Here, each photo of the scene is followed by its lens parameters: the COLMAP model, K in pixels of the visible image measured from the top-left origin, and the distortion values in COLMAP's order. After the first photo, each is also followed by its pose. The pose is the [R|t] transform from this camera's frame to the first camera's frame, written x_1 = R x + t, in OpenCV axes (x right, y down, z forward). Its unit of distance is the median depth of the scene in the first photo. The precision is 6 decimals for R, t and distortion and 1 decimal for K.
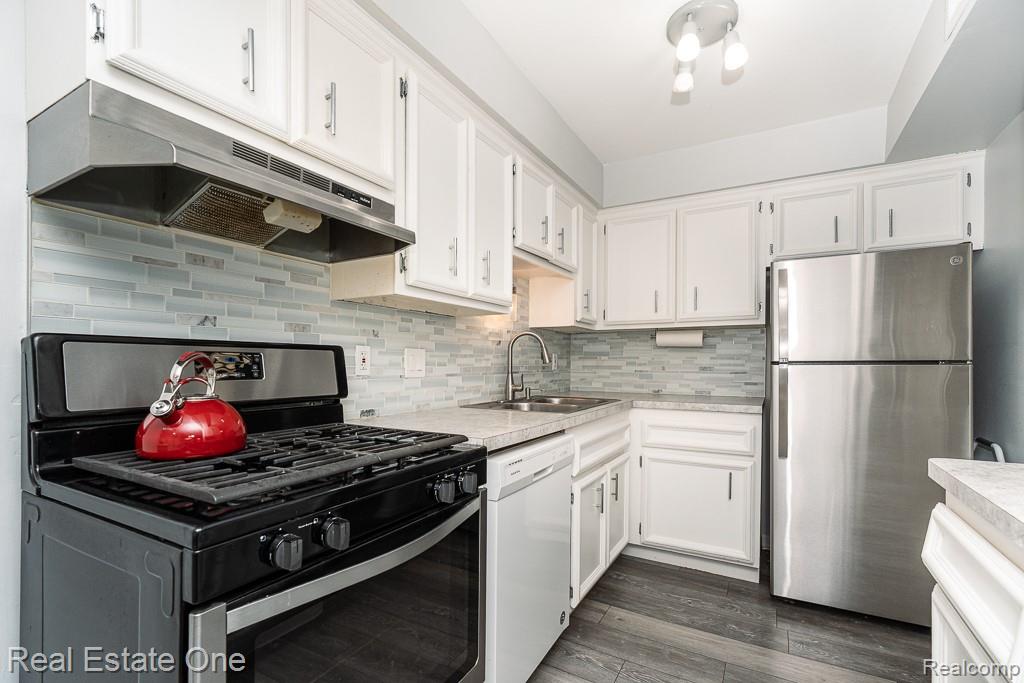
lens RADIAL K [[478.7, 0, 499.9], [0, 478.7, 366.3], [0, 0, 1]] dist [-0.009594, 0.003330]
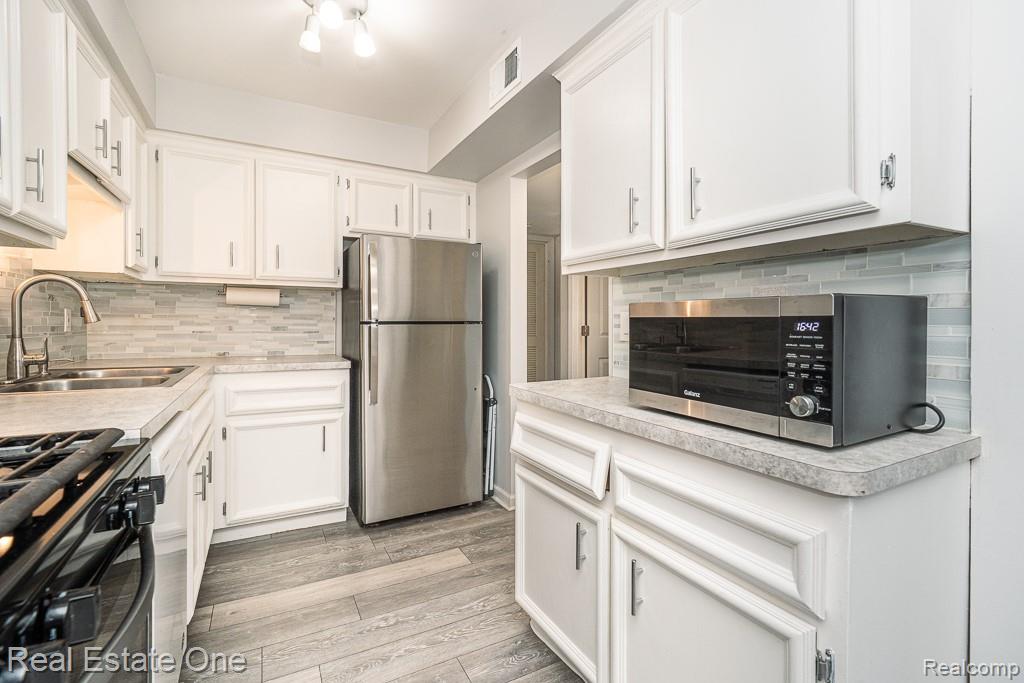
lens RADIAL K [[478.7, 0, 517.5], [0, 478.7, 333.8], [0, 0, 1]] dist [-0.009594, 0.003330]
pose [[0.505179, -0.016694, 0.862853, -0.193823], [0.002386, 0.999836, 0.017948, -0.000567], [-0.863011, -0.007008, 0.505136, 0.086105]]
